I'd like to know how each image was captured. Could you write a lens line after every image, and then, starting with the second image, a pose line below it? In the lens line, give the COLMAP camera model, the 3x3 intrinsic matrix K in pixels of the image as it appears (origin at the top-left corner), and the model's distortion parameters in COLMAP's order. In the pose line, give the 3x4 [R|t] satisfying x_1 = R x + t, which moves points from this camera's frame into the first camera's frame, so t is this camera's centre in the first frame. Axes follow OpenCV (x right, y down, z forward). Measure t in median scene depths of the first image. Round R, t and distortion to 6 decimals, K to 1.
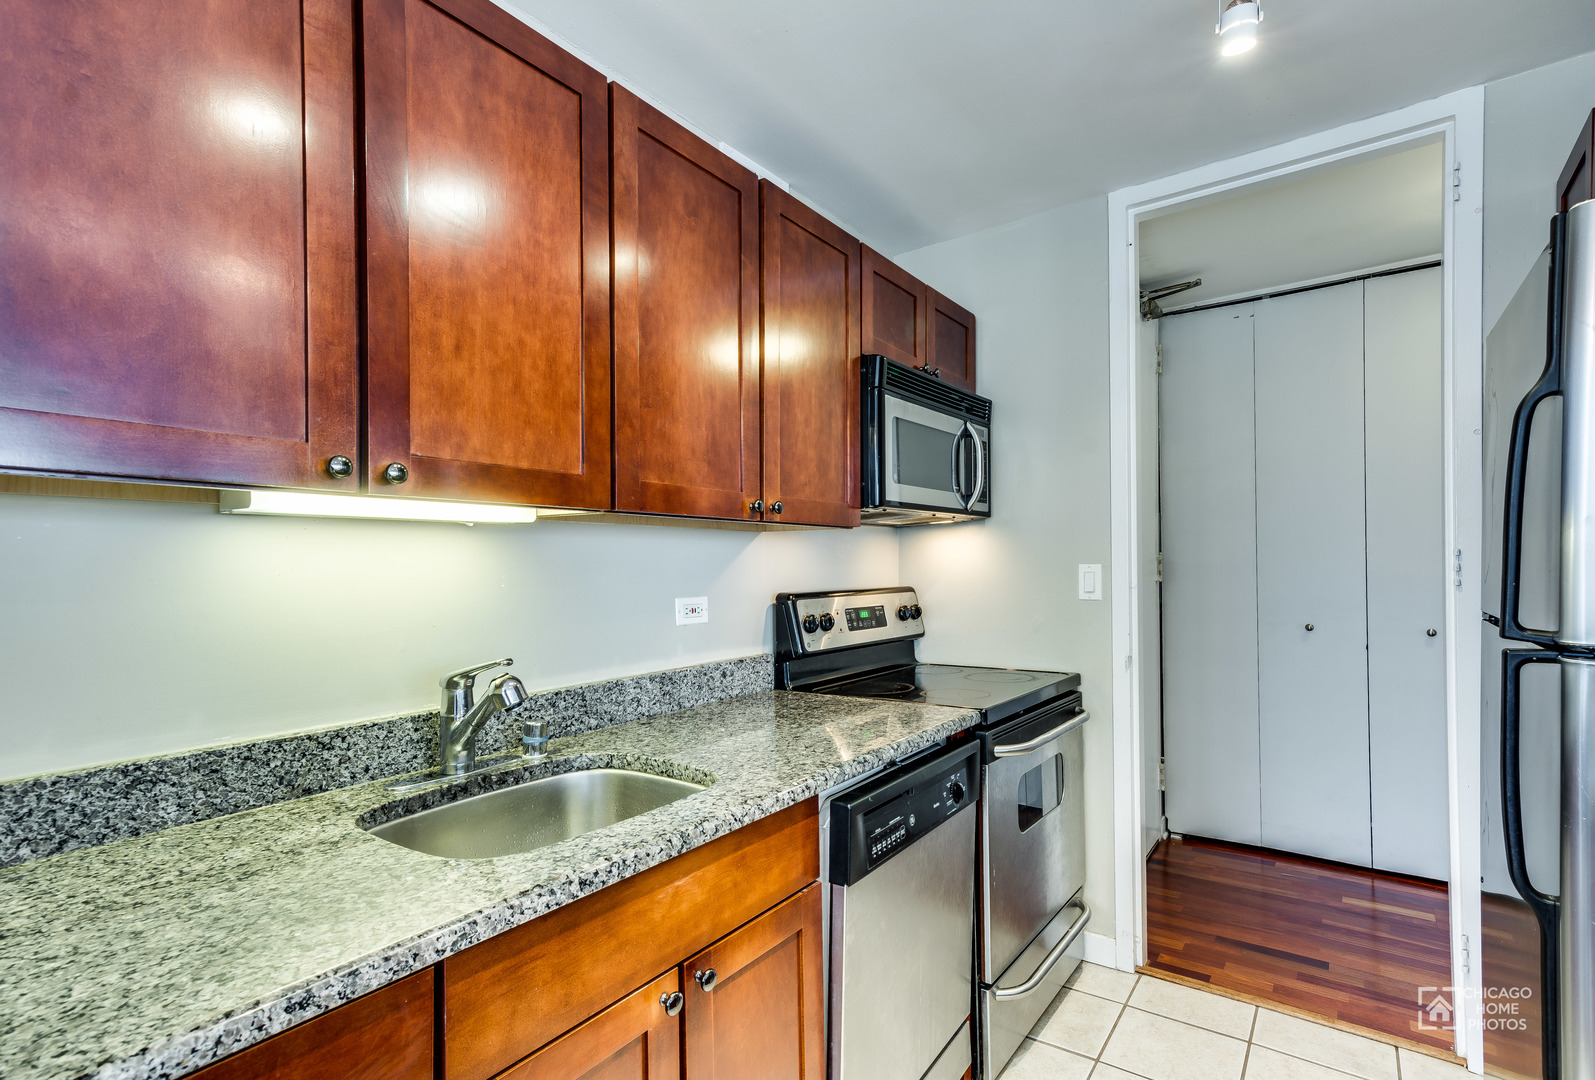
lens RADIAL K [[783.1, 0, 791.6], [0, 783.1, 556.7], [0, 0, 1]] dist [-0.000770, -0.000166]
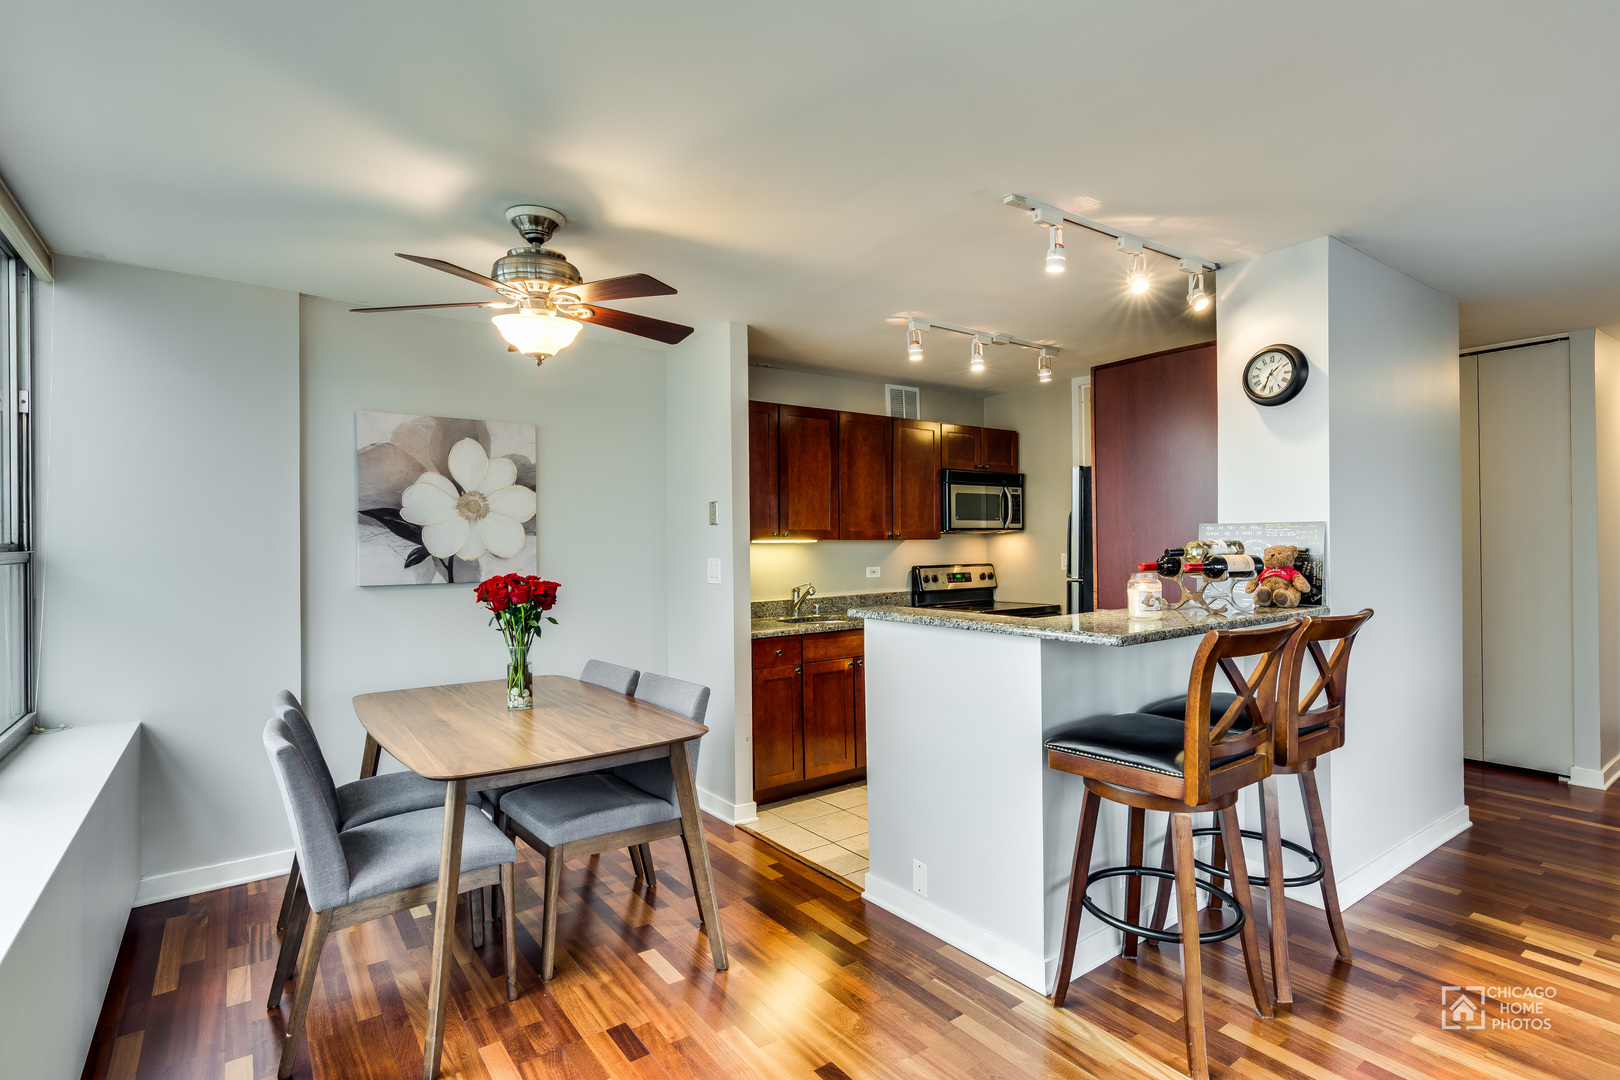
lens RADIAL K [[791.3, 0, 812.8], [0, 791.3, 546.8], [0, 0, 1]] dist [-0.004850, 0.000886]
pose [[0.954763, -0.000052, -0.297369, 0.406319], [0.004909, 0.999866, 0.015585, -0.049577], [0.297329, -0.016340, 0.954635, -1.372657]]
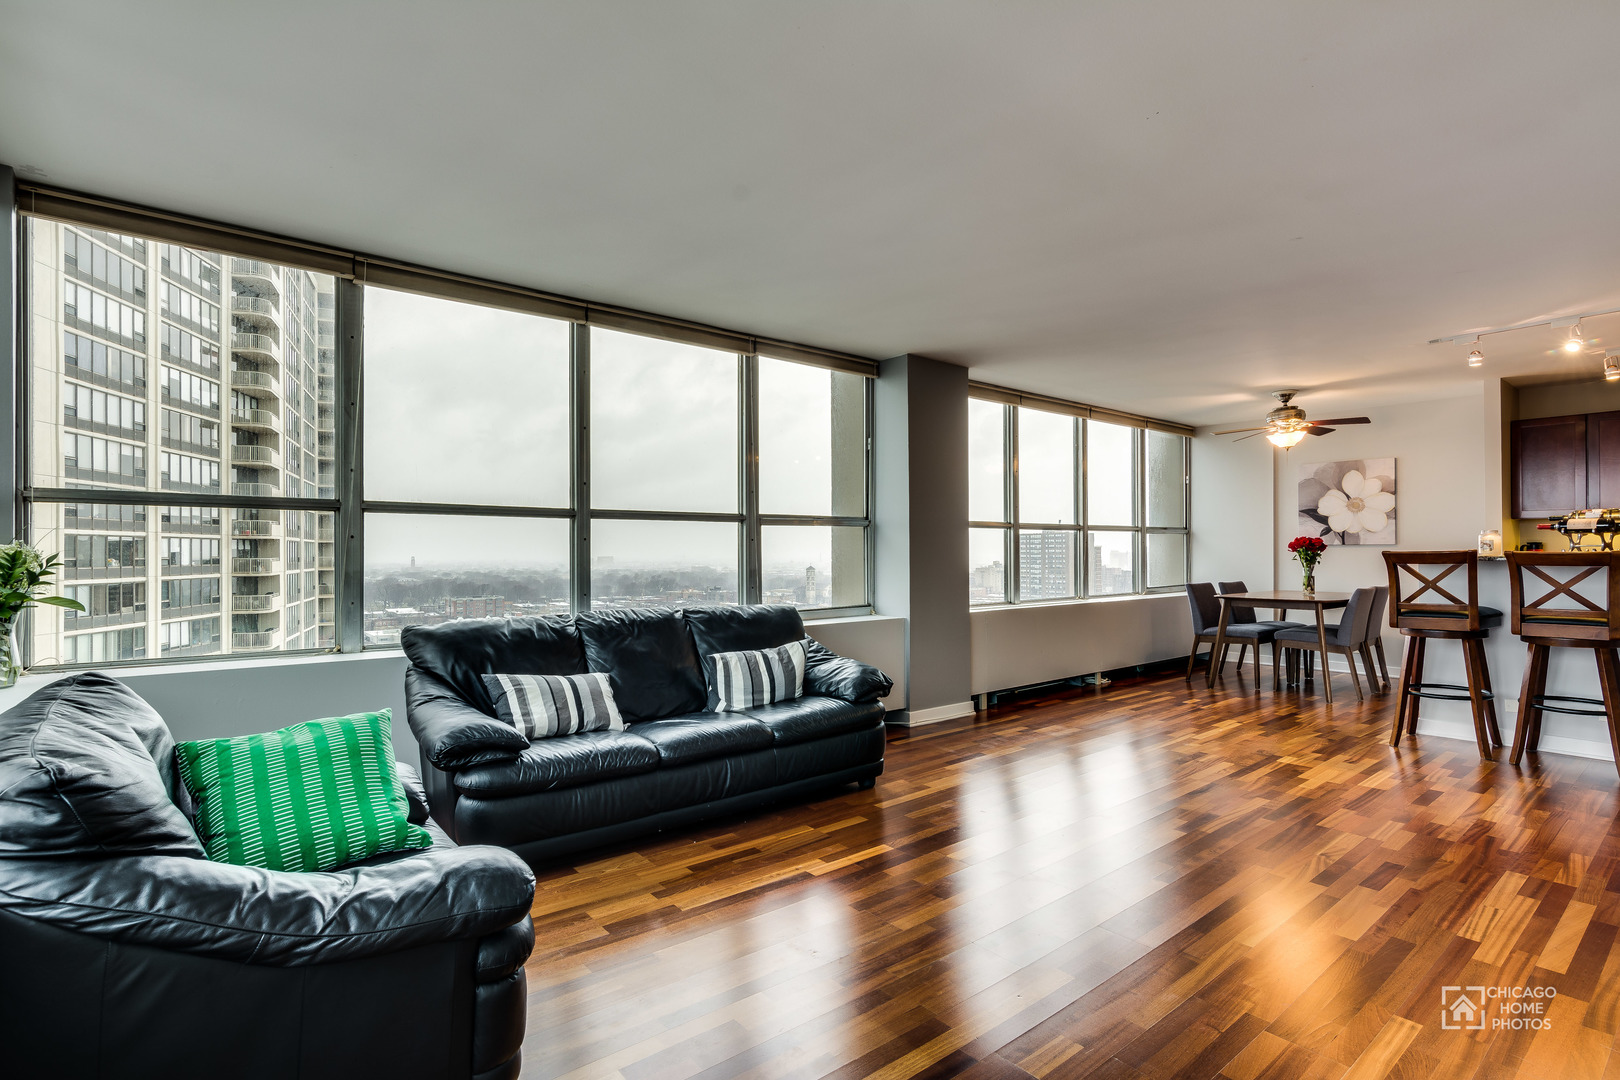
lens RADIAL K [[791.3, 0, 805.5], [0, 791.3, 549.7], [0, 0, 1]] dist [-0.004850, 0.000886]
pose [[-0.247444, 0.007767, -0.968871, 2.881433], [0.017549, 0.999840, 0.003533, 0.017769], [0.968743, -0.016128, -0.247540, -1.375640]]
